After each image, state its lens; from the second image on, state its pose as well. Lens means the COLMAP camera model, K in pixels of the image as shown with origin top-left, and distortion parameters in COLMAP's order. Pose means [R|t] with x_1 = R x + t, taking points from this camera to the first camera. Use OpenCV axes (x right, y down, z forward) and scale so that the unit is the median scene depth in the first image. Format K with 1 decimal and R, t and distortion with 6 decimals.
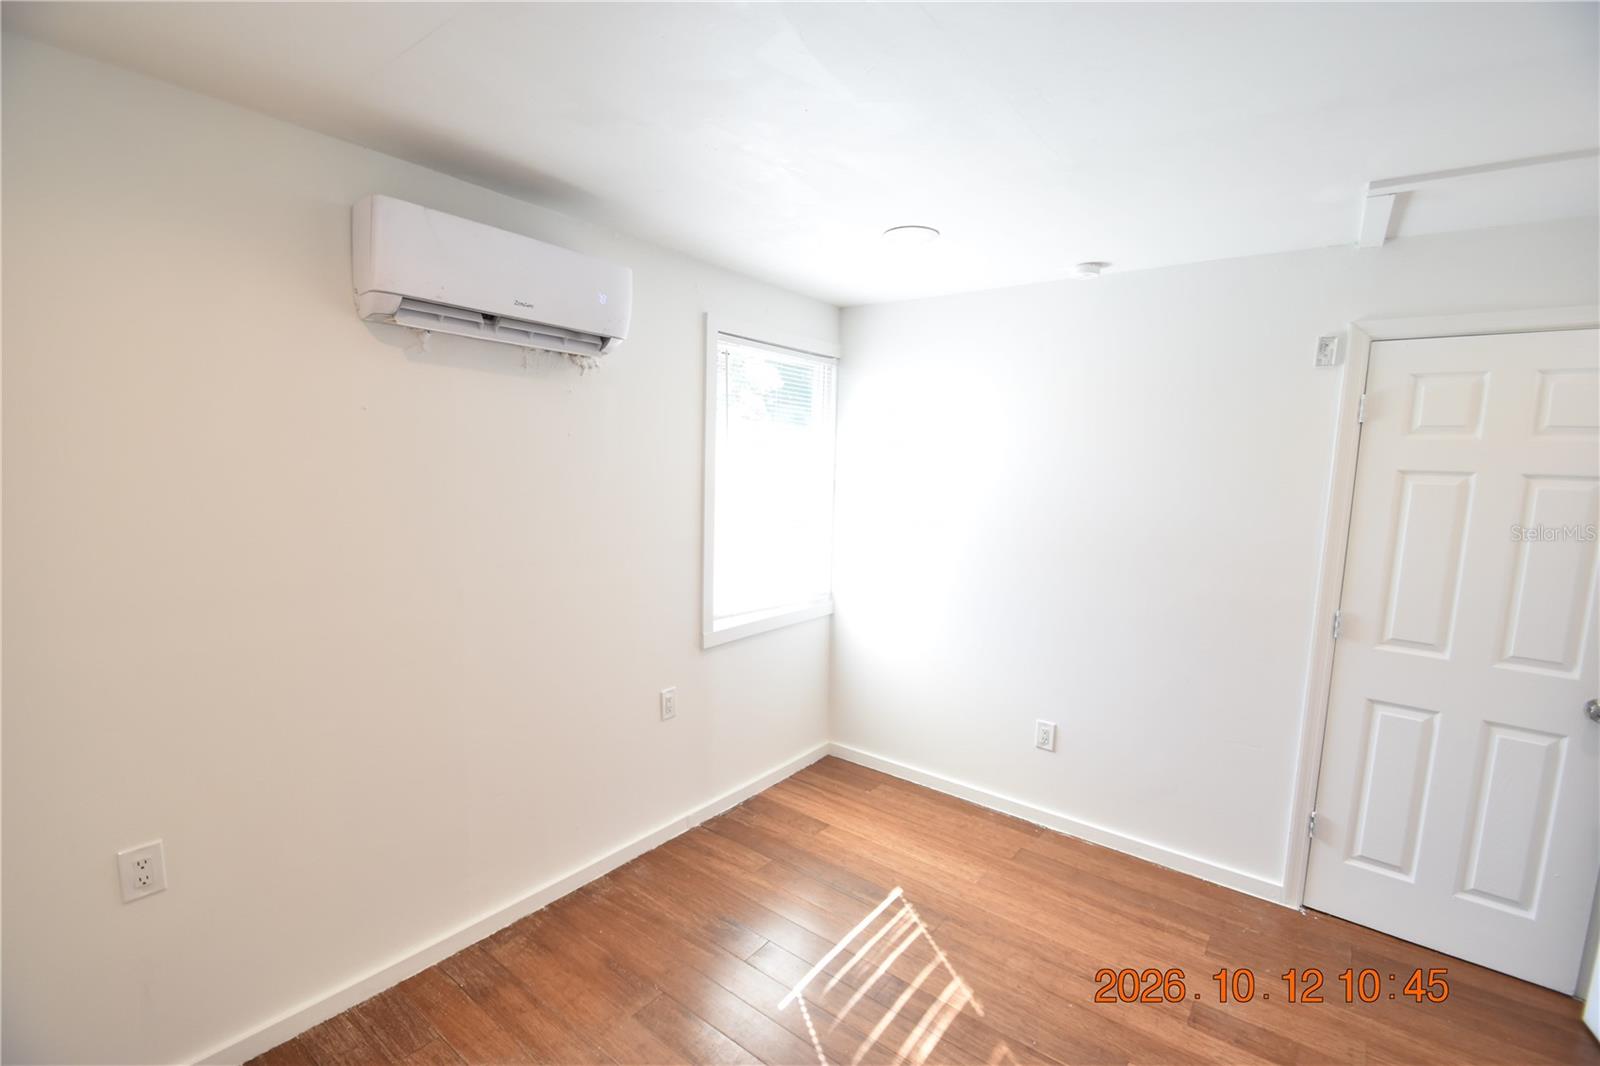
lens RADIAL K [[692.1, 0, 791.8], [0, 692.1, 533.3], [0, 0, 1]] dist [-0.005909, -0.006326]
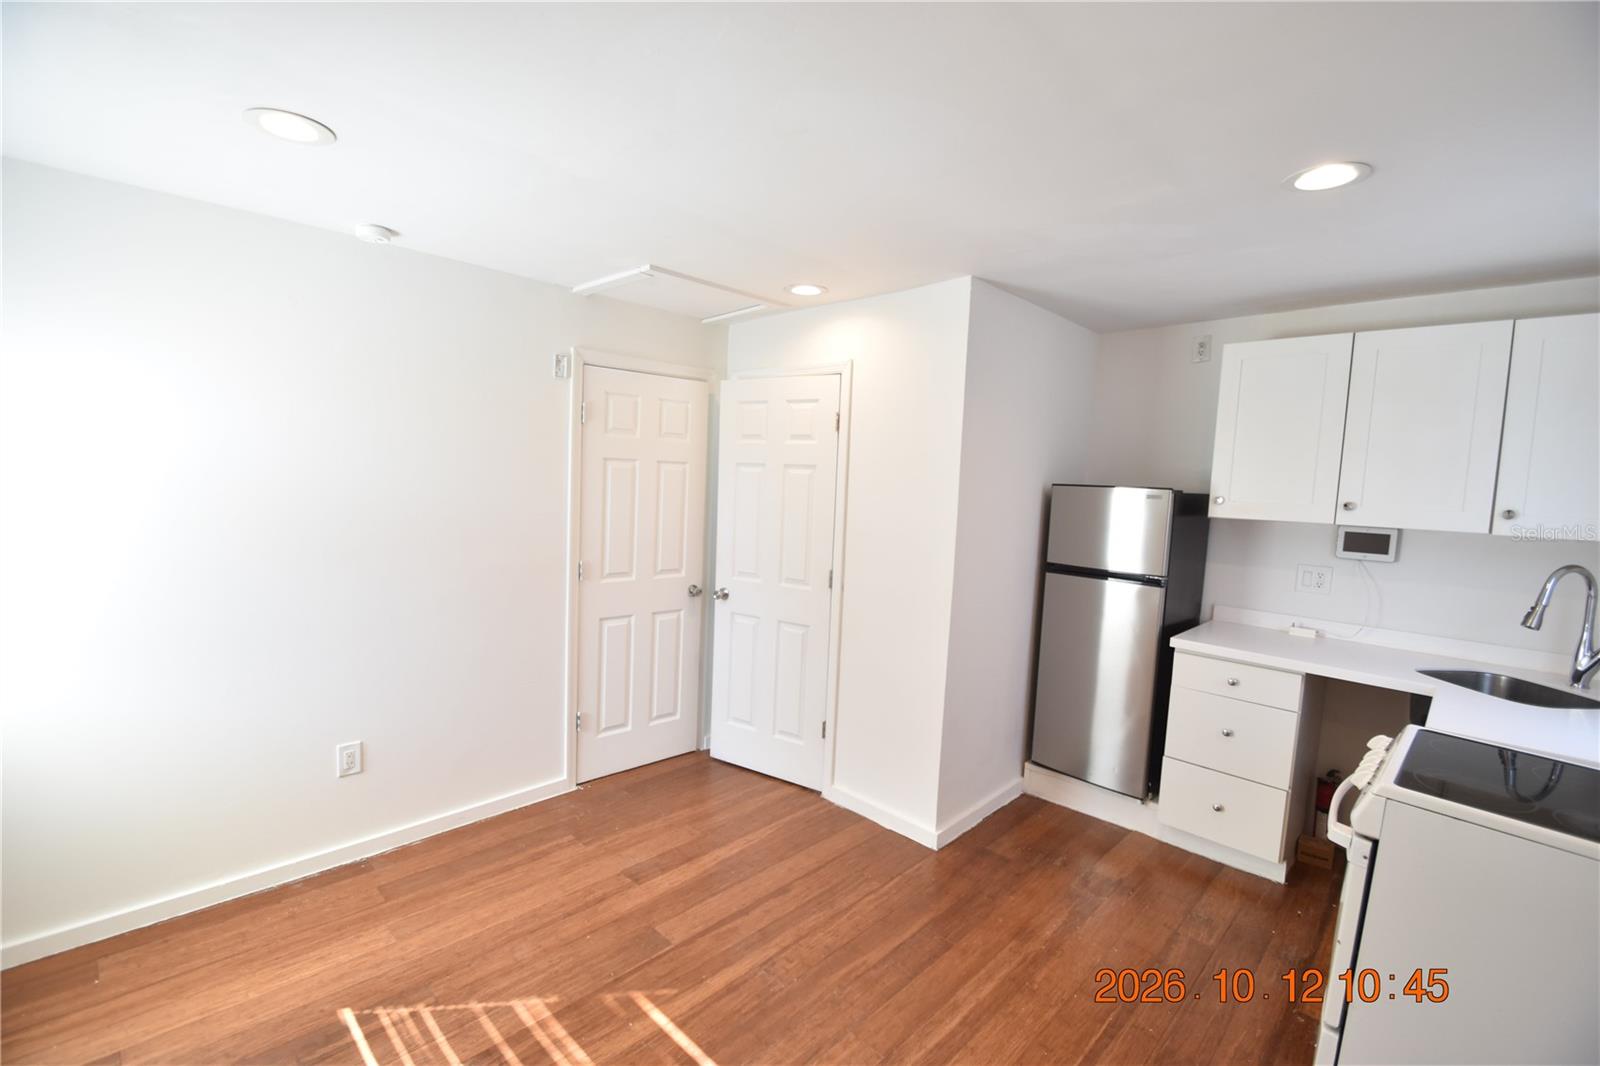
lens RADIAL K [[692.1, 0, 789.6], [0, 692.1, 533.0], [0, 0, 1]] dist [-0.005909, -0.006326]
pose [[0.121324, -0.108262, 0.986691, -0.505530], [0.066564, 0.992684, 0.100735, -0.052897], [-0.990379, 0.053457, 0.127643, 0.417704]]
